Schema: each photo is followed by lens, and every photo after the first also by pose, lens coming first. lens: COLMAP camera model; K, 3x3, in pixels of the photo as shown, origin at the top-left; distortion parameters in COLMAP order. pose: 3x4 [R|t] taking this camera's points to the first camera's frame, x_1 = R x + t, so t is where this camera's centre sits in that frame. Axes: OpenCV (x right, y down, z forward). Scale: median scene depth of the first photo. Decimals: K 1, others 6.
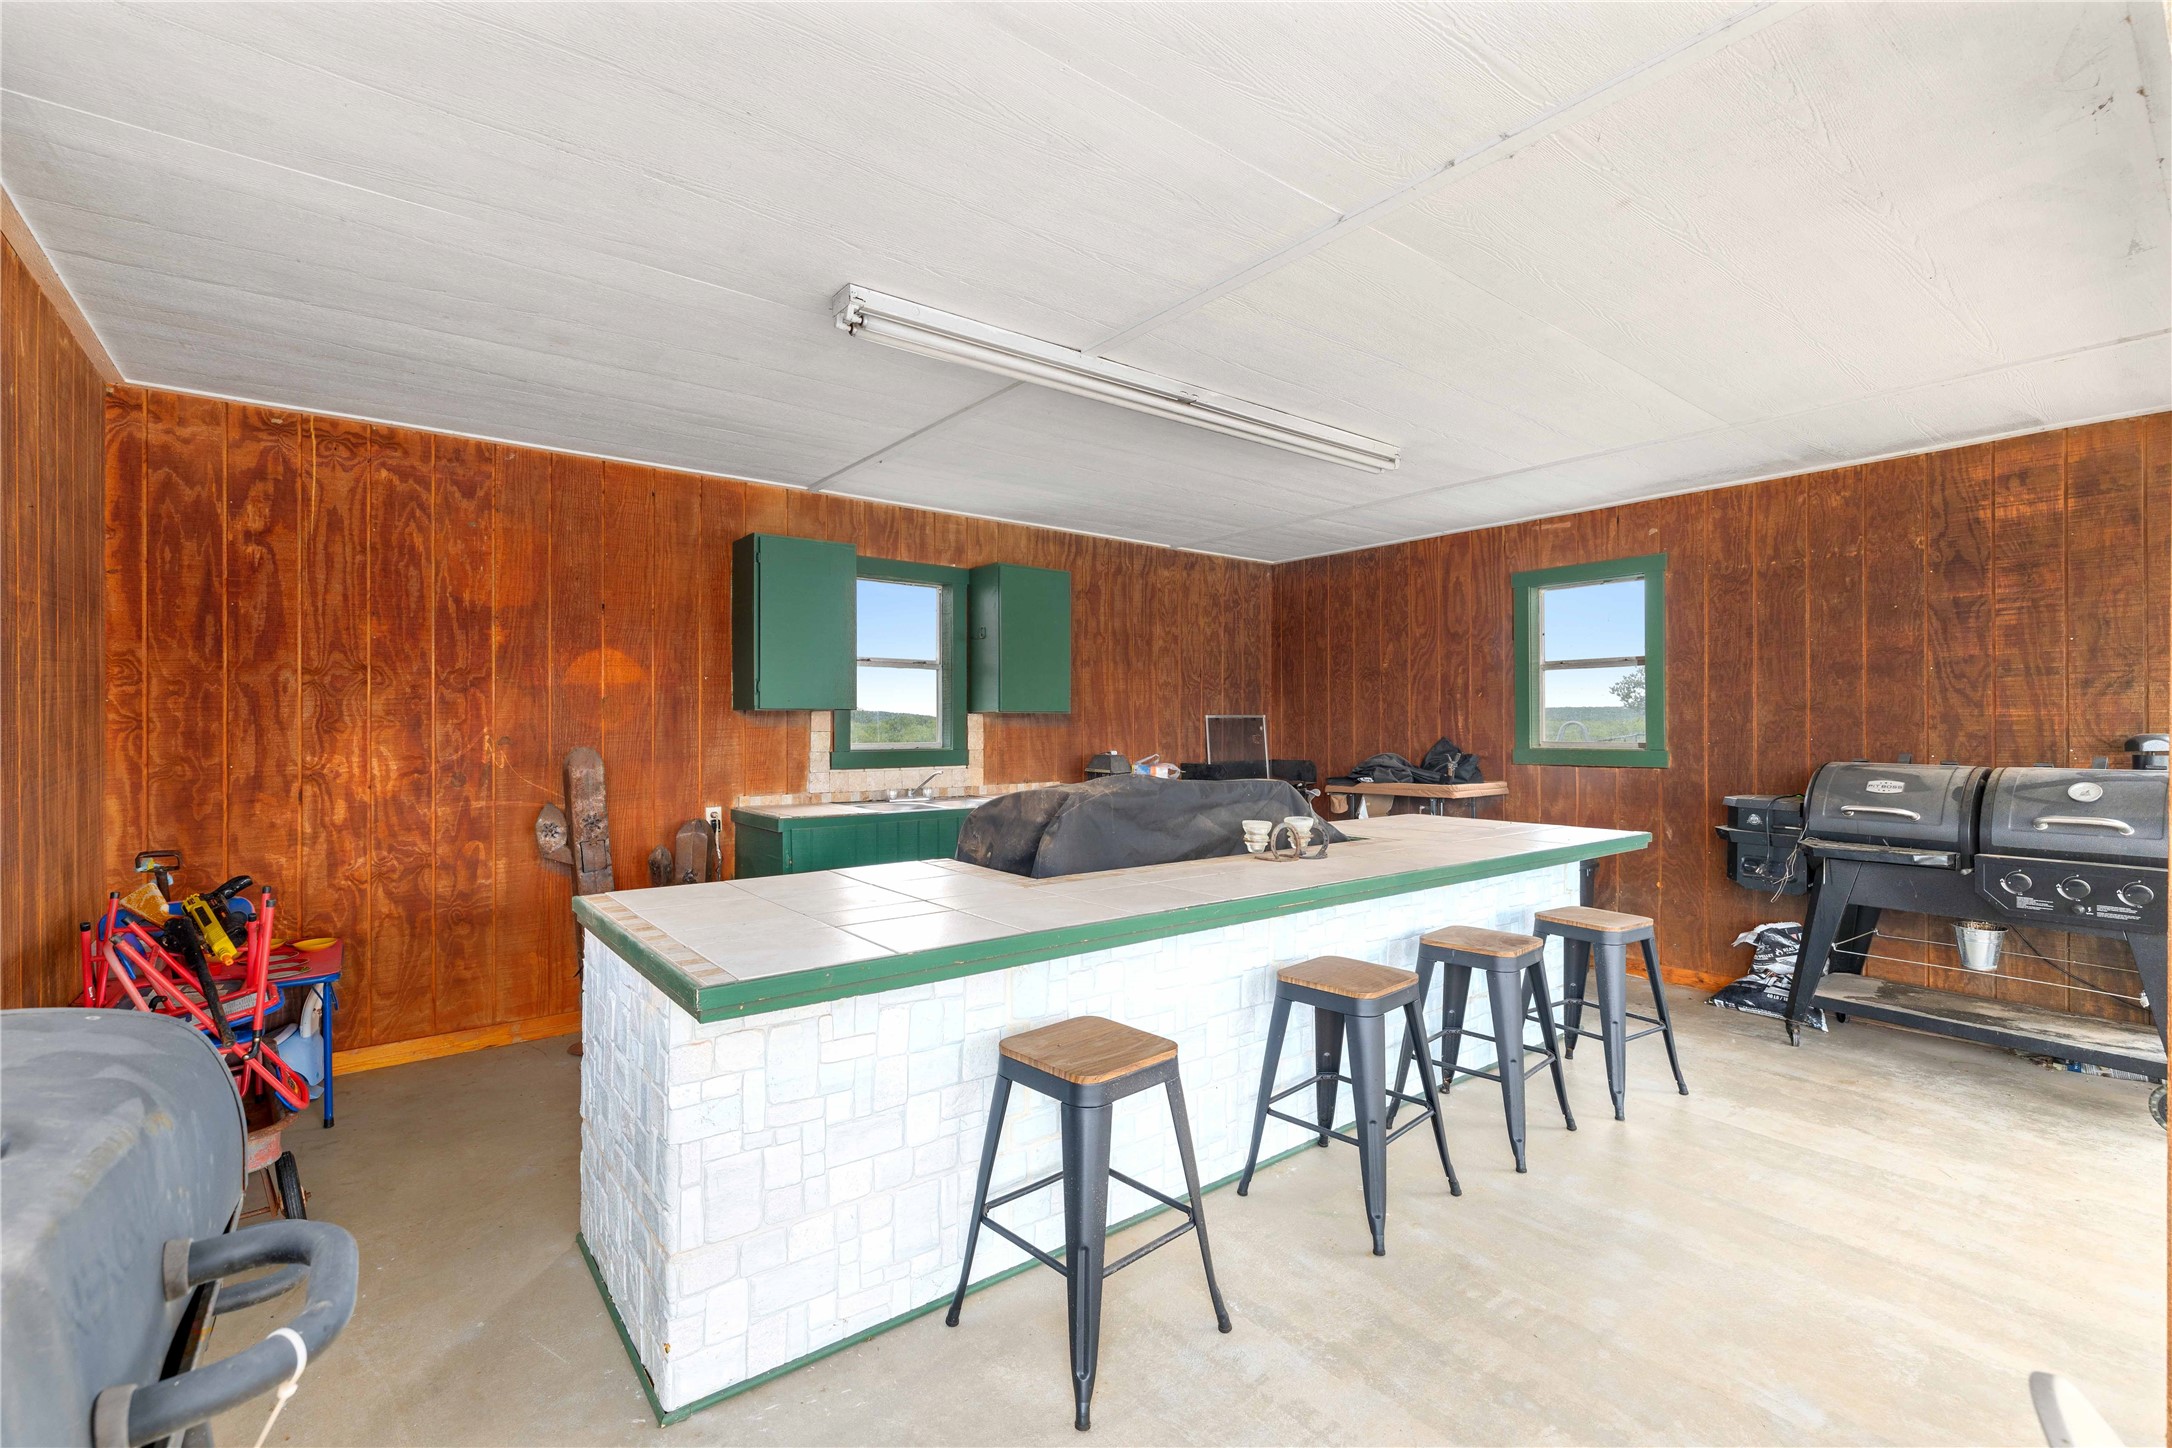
lens RADIAL K [[958.6, 0, 1077.2], [0, 958.6, 722.3], [0, 0, 1]] dist [0.002741, 0.000433]
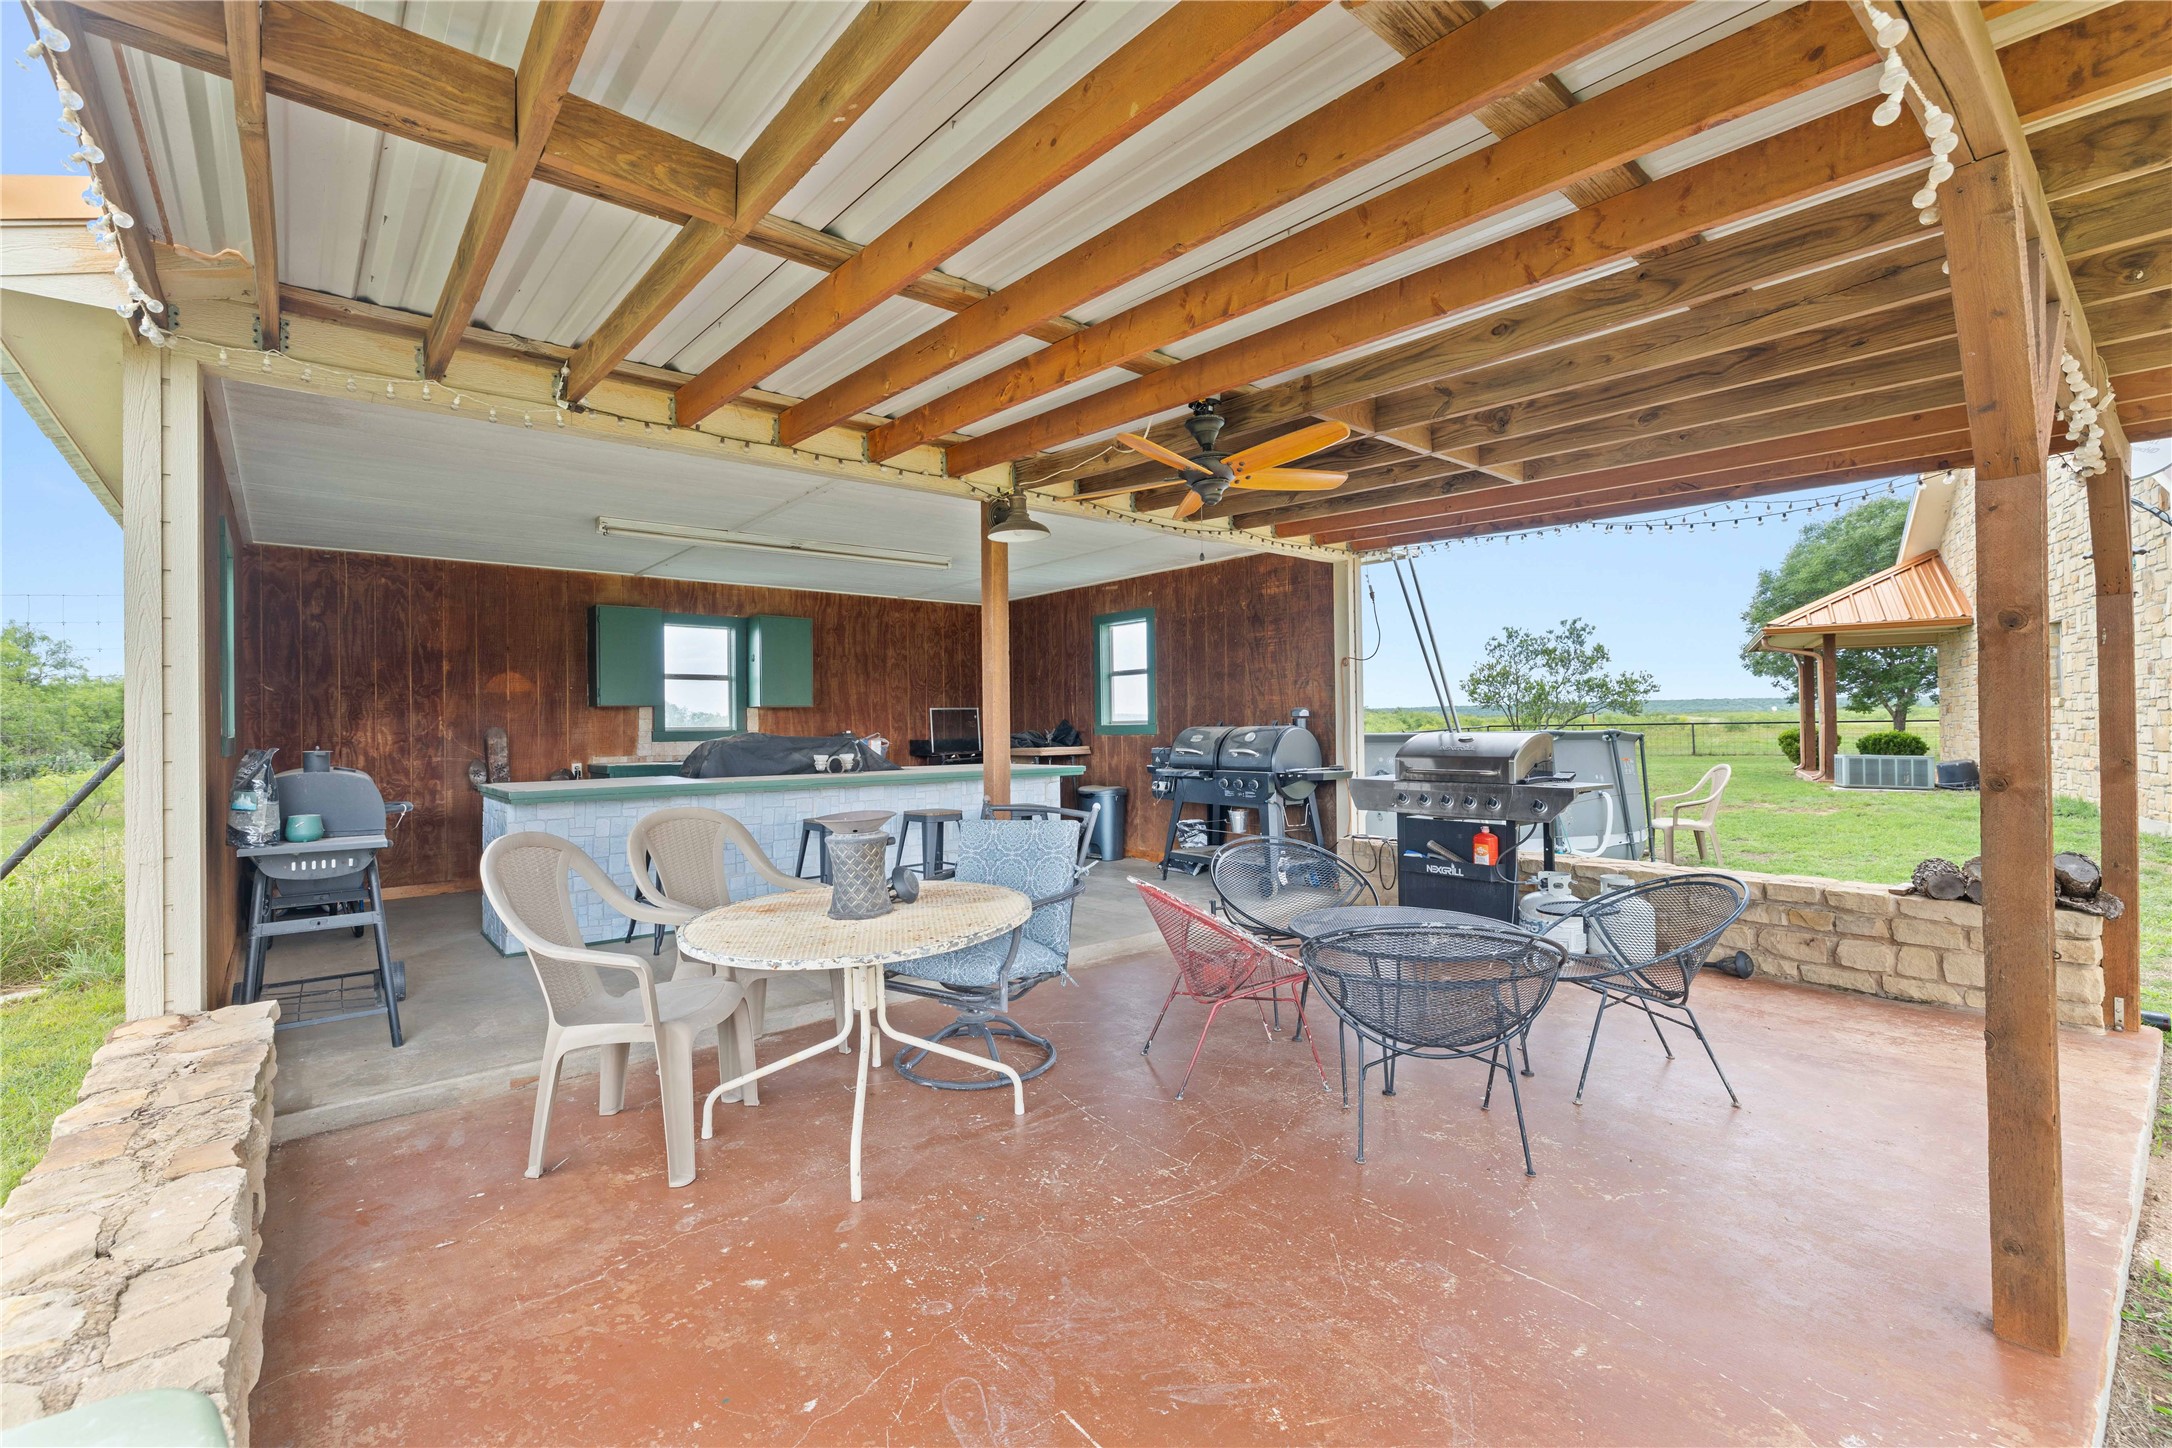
lens RADIAL K [[953.8, 0, 1072.5], [0, 953.8, 716.8], [0, 0, 1]] dist [0.001333, 0.000342]
pose [[0.999592, -0.012734, 0.025554, 0.526471], [0.012940, 0.999885, -0.007919, 0.034457], [-0.025450, 0.008247, 0.999642, -0.824709]]
